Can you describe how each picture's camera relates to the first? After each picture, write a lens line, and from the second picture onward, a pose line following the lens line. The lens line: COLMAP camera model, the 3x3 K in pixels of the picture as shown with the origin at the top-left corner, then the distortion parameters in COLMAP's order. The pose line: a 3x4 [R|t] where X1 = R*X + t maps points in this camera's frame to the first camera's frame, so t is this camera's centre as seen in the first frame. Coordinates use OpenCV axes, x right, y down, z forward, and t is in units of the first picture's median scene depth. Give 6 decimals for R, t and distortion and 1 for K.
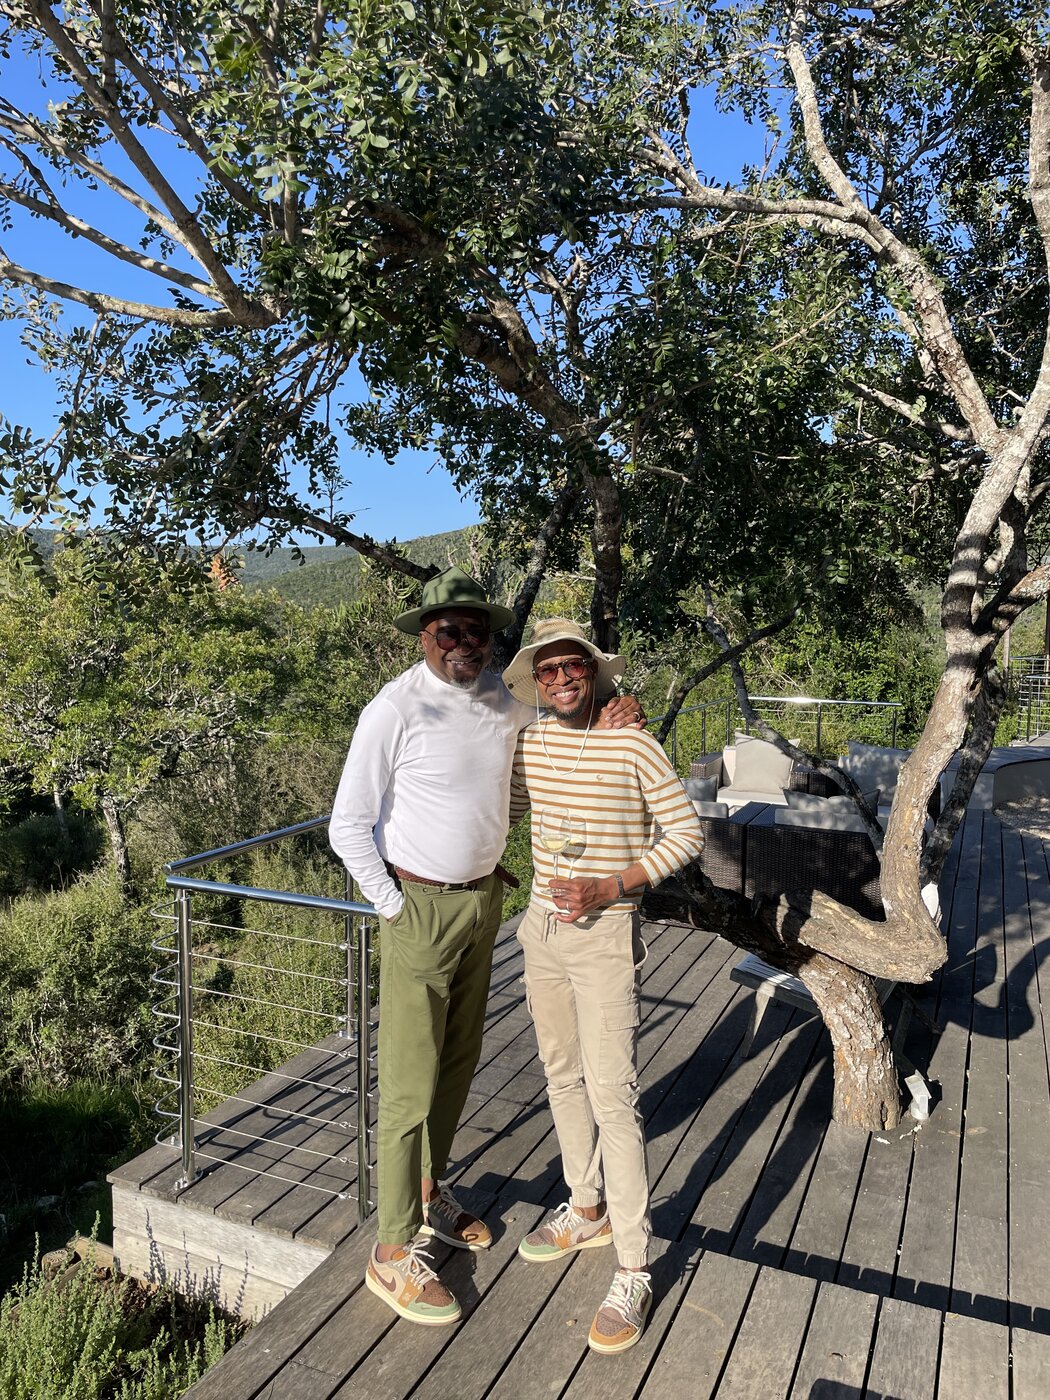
lens RADIAL K [[1131.7, 0, 533.8], [0, 1131.7, 685.6], [0, 0, 1]] dist [0.075034, -0.118498]
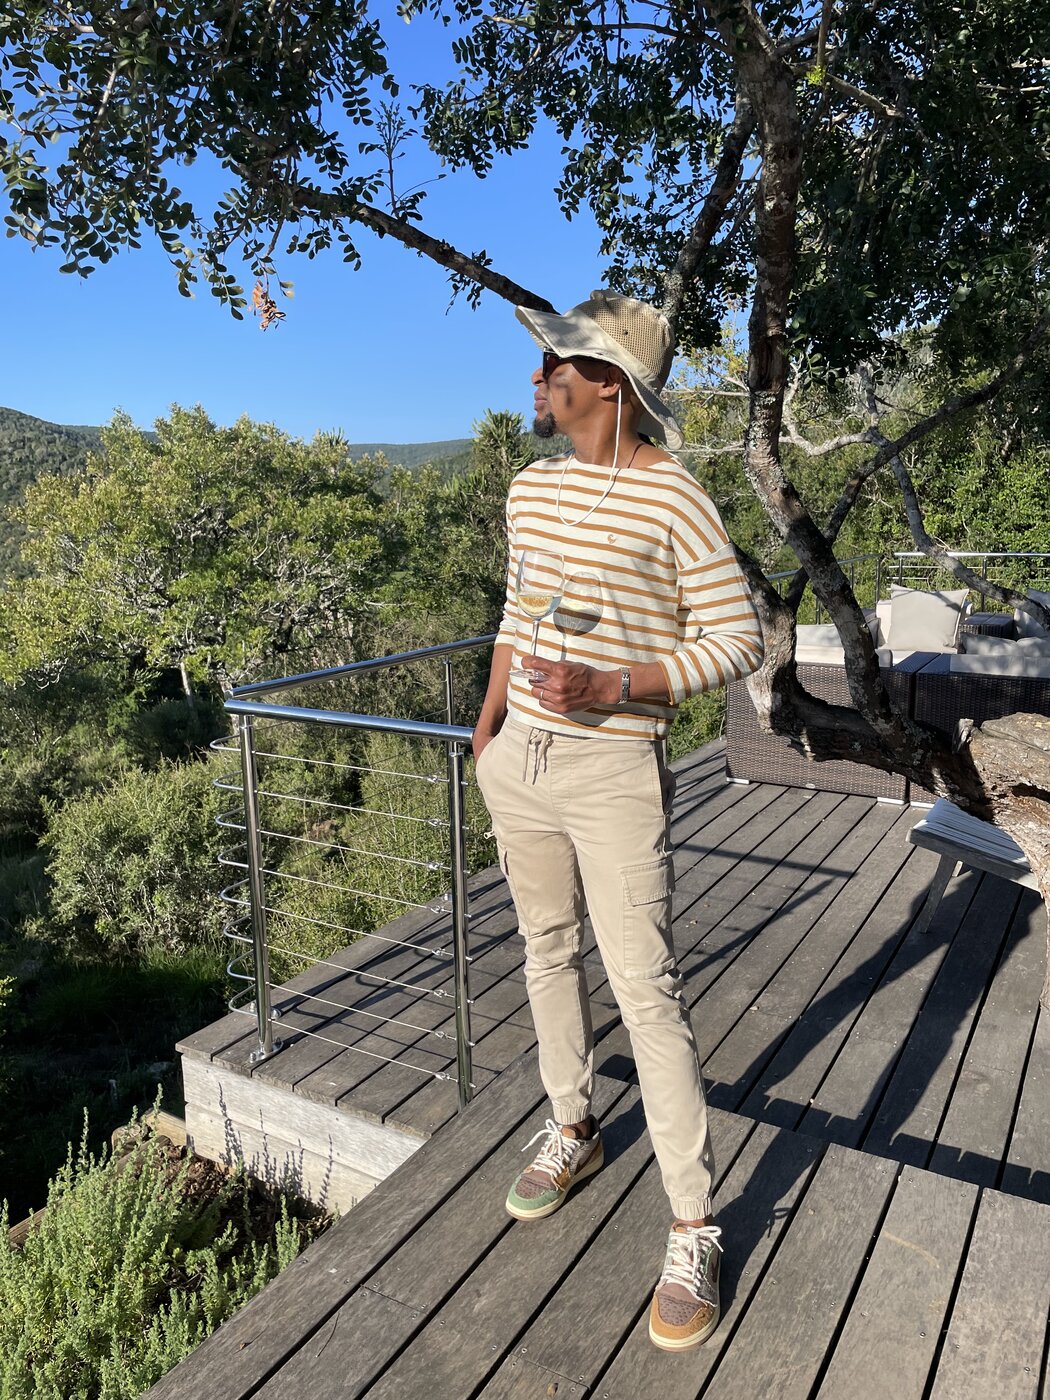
lens RADIAL K [[1131.7, 0, 516.2], [0, 1131.7, 697.0], [0, 0, 1]] dist [0.075034, -0.118498]
pose [[0.992510, -0.006257, -0.122000, -0.006525], [0.018721, 0.994681, 0.101284, 0.058219], [0.120717, -0.102809, 0.987349, 0.141841]]
